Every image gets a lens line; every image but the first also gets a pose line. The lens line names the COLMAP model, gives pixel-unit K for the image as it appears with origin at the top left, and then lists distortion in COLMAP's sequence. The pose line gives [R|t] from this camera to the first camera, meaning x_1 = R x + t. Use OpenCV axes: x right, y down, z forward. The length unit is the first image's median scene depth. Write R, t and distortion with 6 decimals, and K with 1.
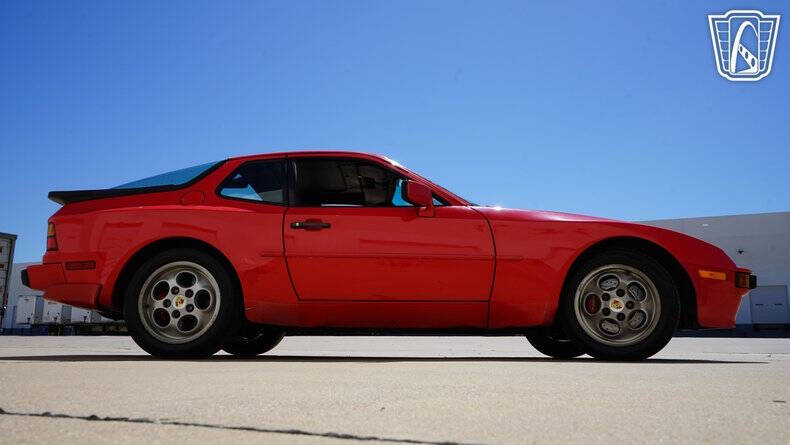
lens RADIAL K [[631.1, 0, 393.6], [0, 631.1, 227.0], [0, 0, 1]] dist [-0.001385, 0.005294]
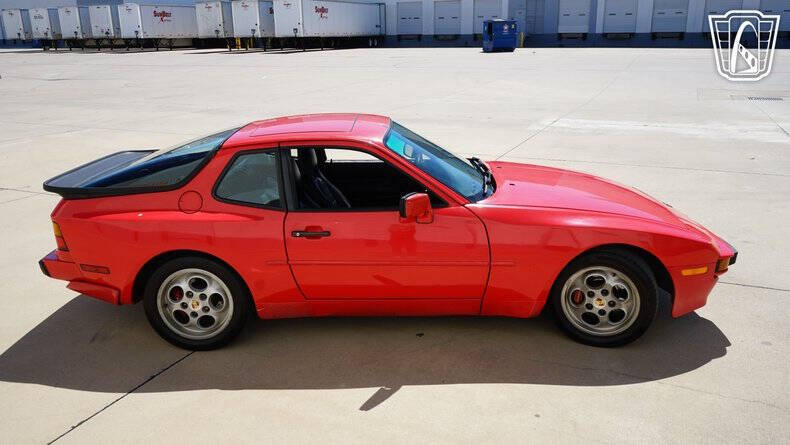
lens RADIAL K [[622.1, 0, 395.0], [0, 622.1, 222.5], [0, 0, 1]] dist [-0.001511, -0.002681]
pose [[0.999756, -0.022059, -0.001247, 0.006524], [0.020337, 0.896730, 0.442112, -0.468414], [-0.008634, -0.442029, 0.896959, 0.103936]]
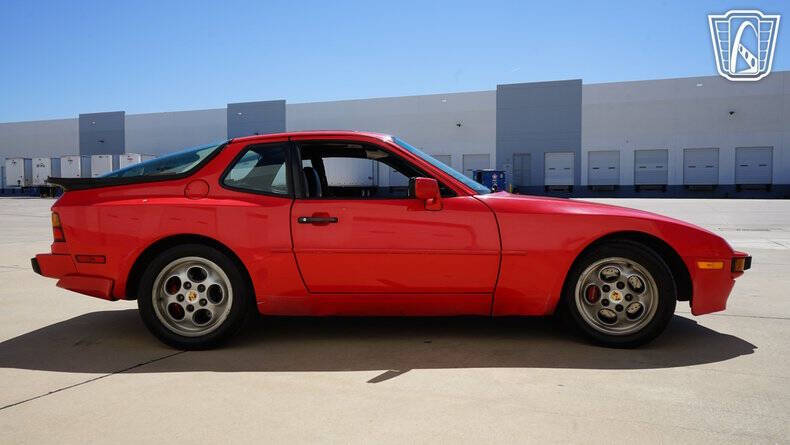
lens RADIAL K [[629.7, 0, 395.0], [0, 629.7, 222.5], [0, 0, 1]] dist [0.001135, -0.000222]
pose [[0.999799, -0.009446, 0.017660, -0.027021], [0.005415, 0.976441, 0.215718, -0.216948], [-0.019282, -0.215579, 0.976296, 0.019930]]
